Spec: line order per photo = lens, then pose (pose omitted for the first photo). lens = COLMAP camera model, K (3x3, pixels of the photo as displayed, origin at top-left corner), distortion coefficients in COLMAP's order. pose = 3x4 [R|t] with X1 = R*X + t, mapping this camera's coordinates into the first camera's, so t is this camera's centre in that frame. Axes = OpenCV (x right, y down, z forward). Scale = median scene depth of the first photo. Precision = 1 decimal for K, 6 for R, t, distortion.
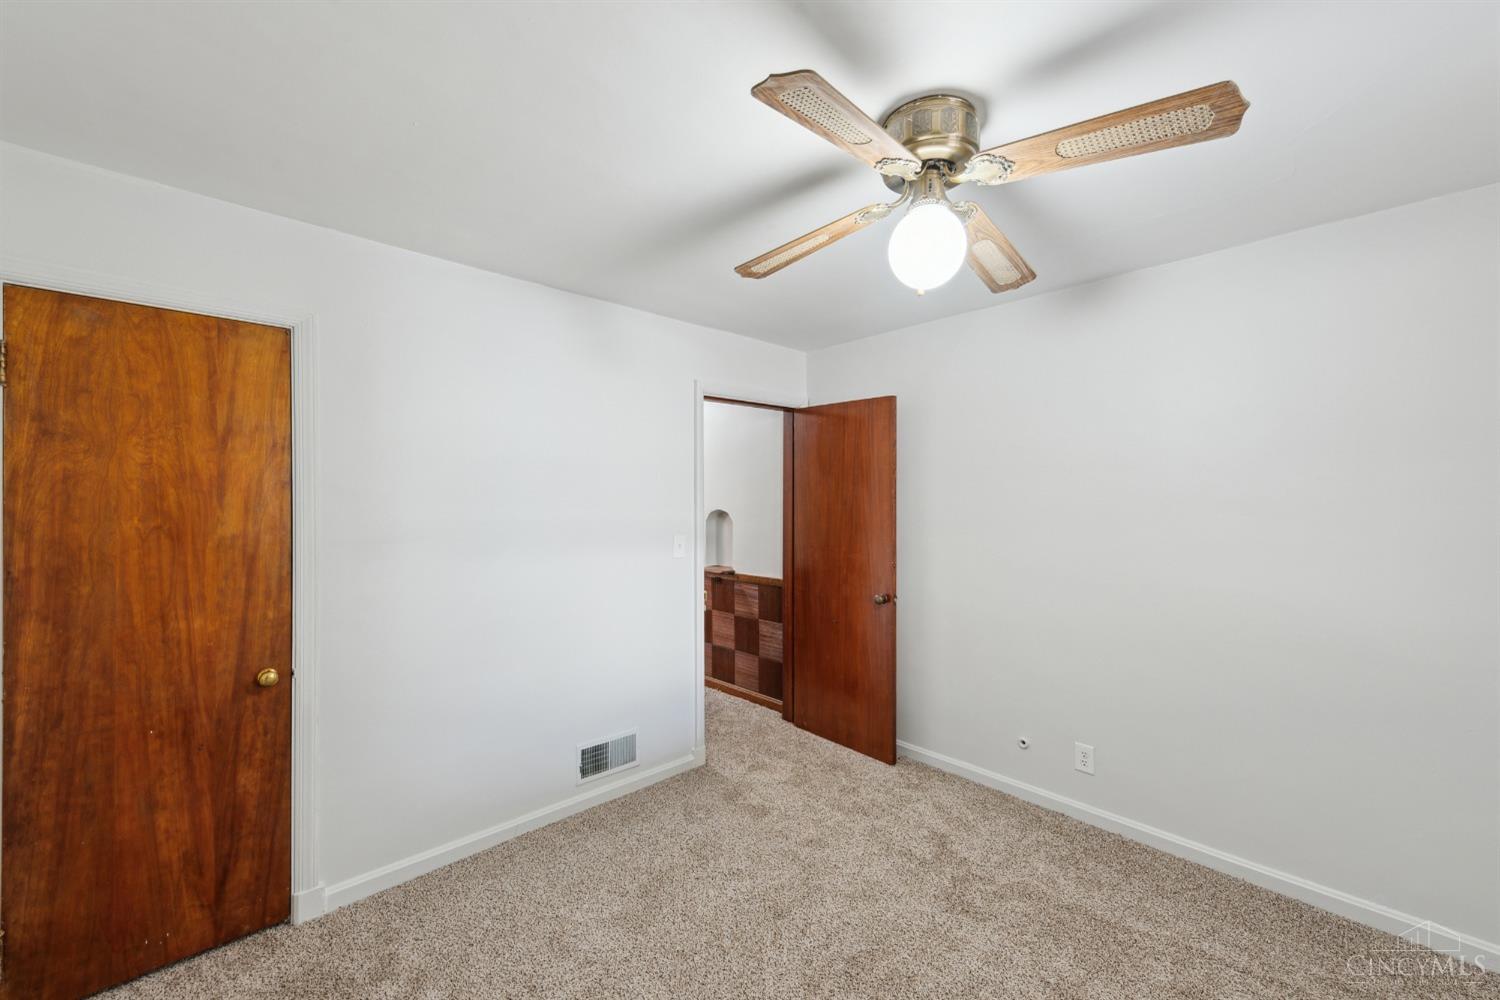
lens RADIAL K [[597.8, 0, 750.2], [0, 597.8, 503.7], [0, 0, 1]] dist [0.015447, -0.003731]
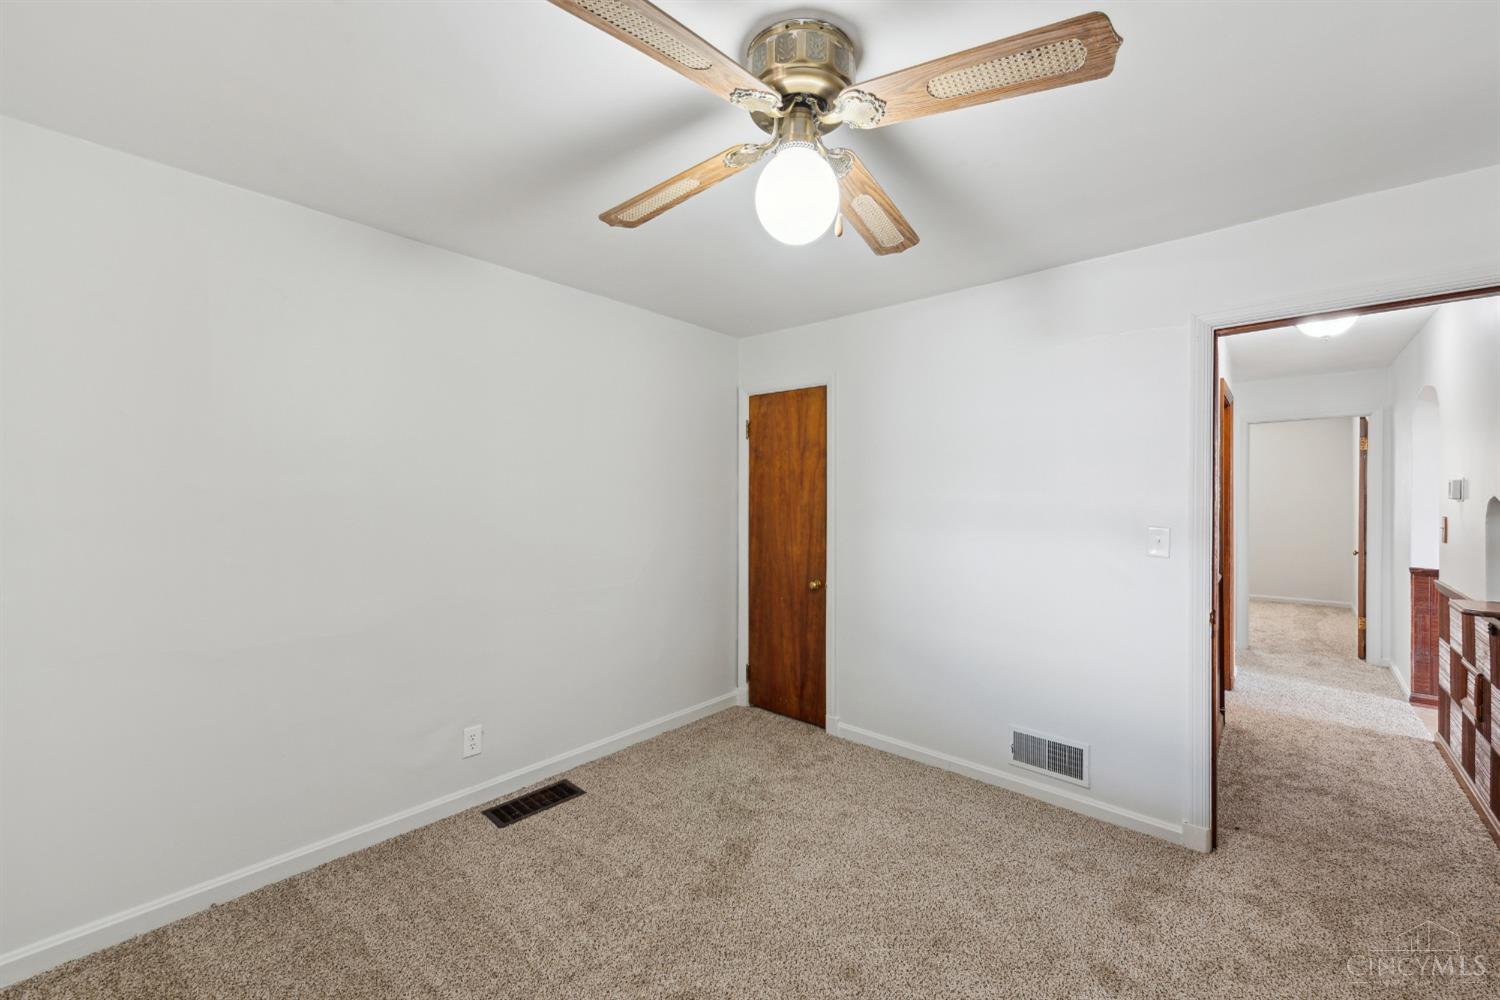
lens RADIAL K [[597.8, 0, 758.9], [0, 597.8, 495.3], [0, 0, 1]] dist [0.015447, -0.003731]
pose [[0.095925, 0.010976, -0.995328, 0.986185], [0.005214, 0.999920, 0.011530, 0.002640], [0.995375, -0.006295, 0.095860, 0.702107]]
